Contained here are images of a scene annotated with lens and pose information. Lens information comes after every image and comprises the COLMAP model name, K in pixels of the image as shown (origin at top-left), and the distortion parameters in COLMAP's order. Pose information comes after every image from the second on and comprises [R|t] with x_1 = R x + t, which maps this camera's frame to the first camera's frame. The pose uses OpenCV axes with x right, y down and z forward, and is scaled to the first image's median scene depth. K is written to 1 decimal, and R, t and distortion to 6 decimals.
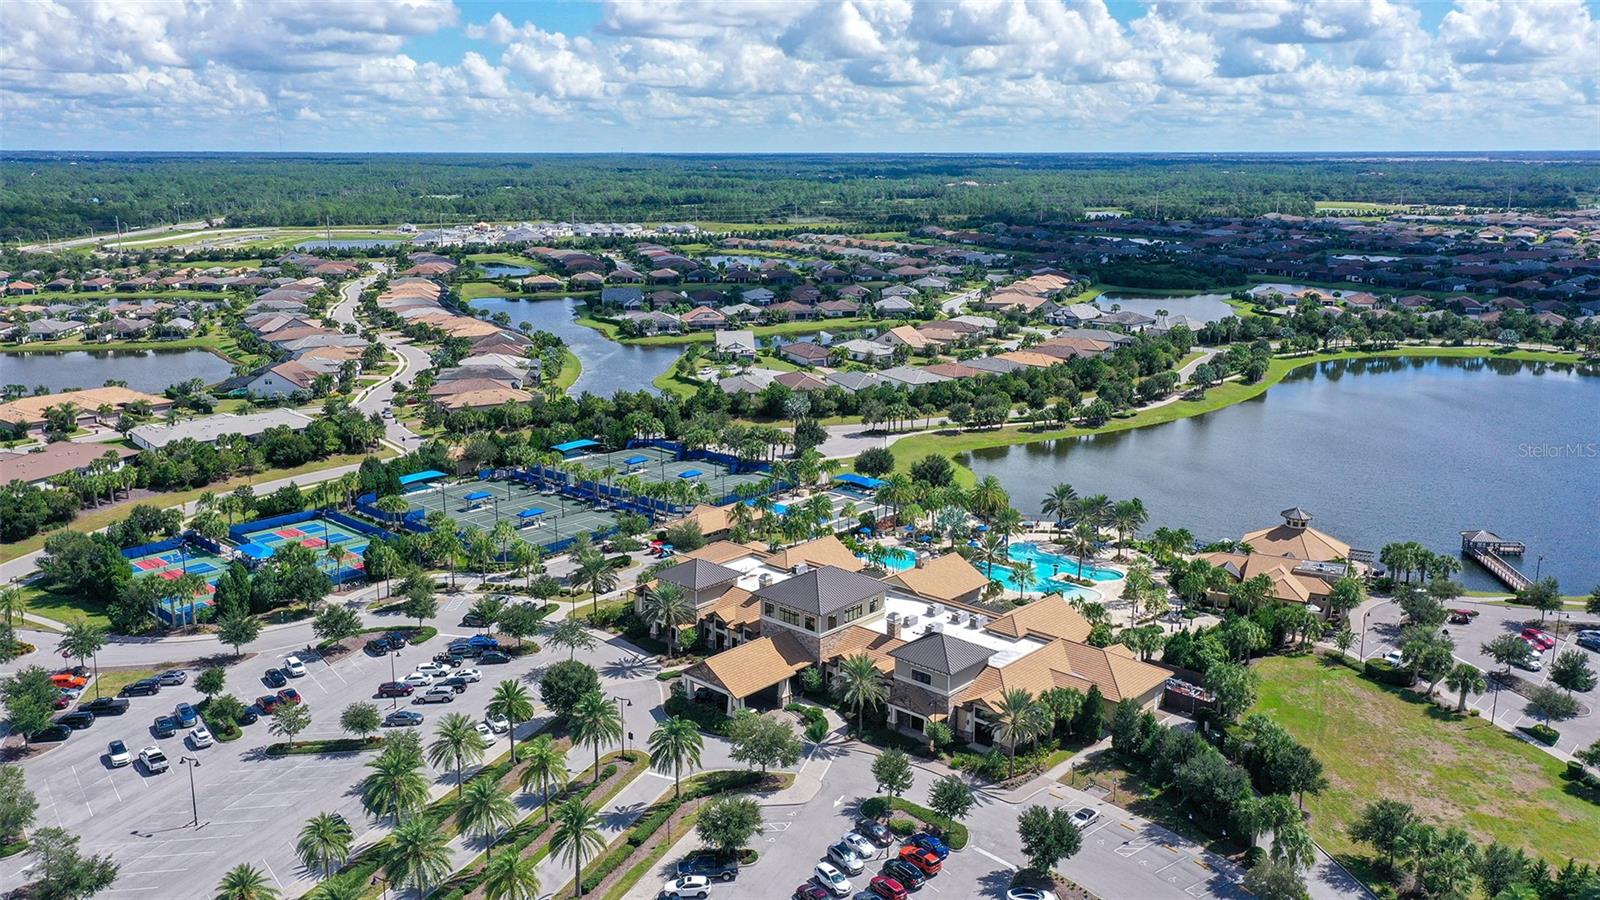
lens RADIAL K [[1285.6, 0, 801.8], [0, 1285.6, 454.8], [0, 0, 1]] dist [0.000305, 0.003322]
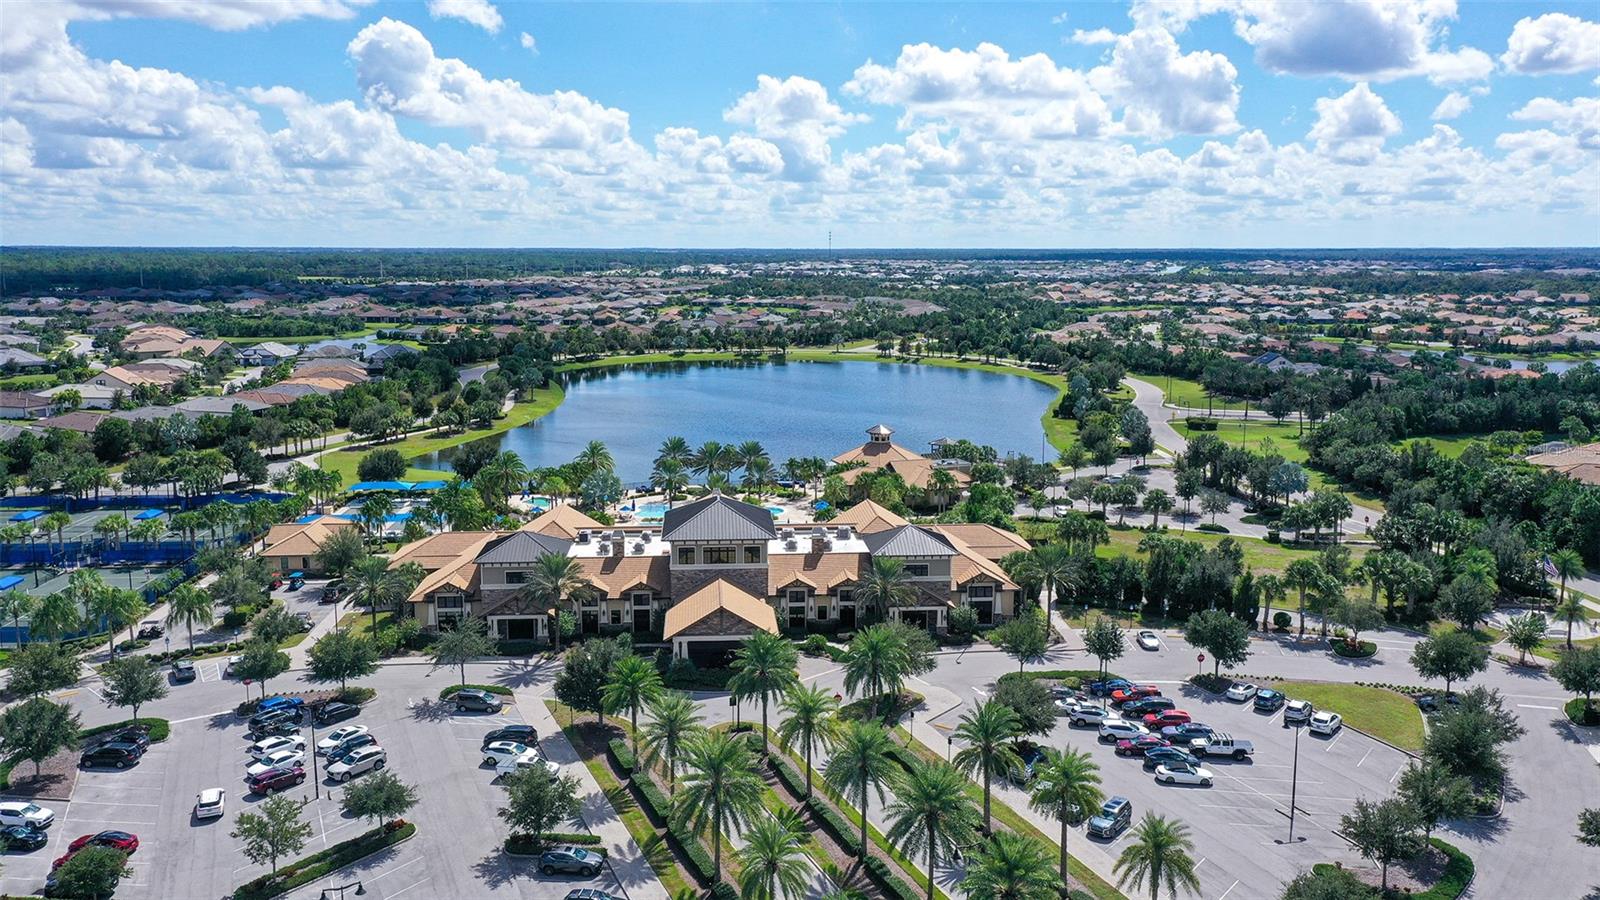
lens RADIAL K [[1285.6, 0, 797.7], [0, 1285.6, 450.7], [0, 0, 1]] dist [0.000305, 0.003322]
pose [[0.679859, -0.111927, 0.724751, -0.308007], [0.166461, 0.986040, -0.003871, 0.036695], [-0.714201, 0.123275, 0.689000, 0.194990]]
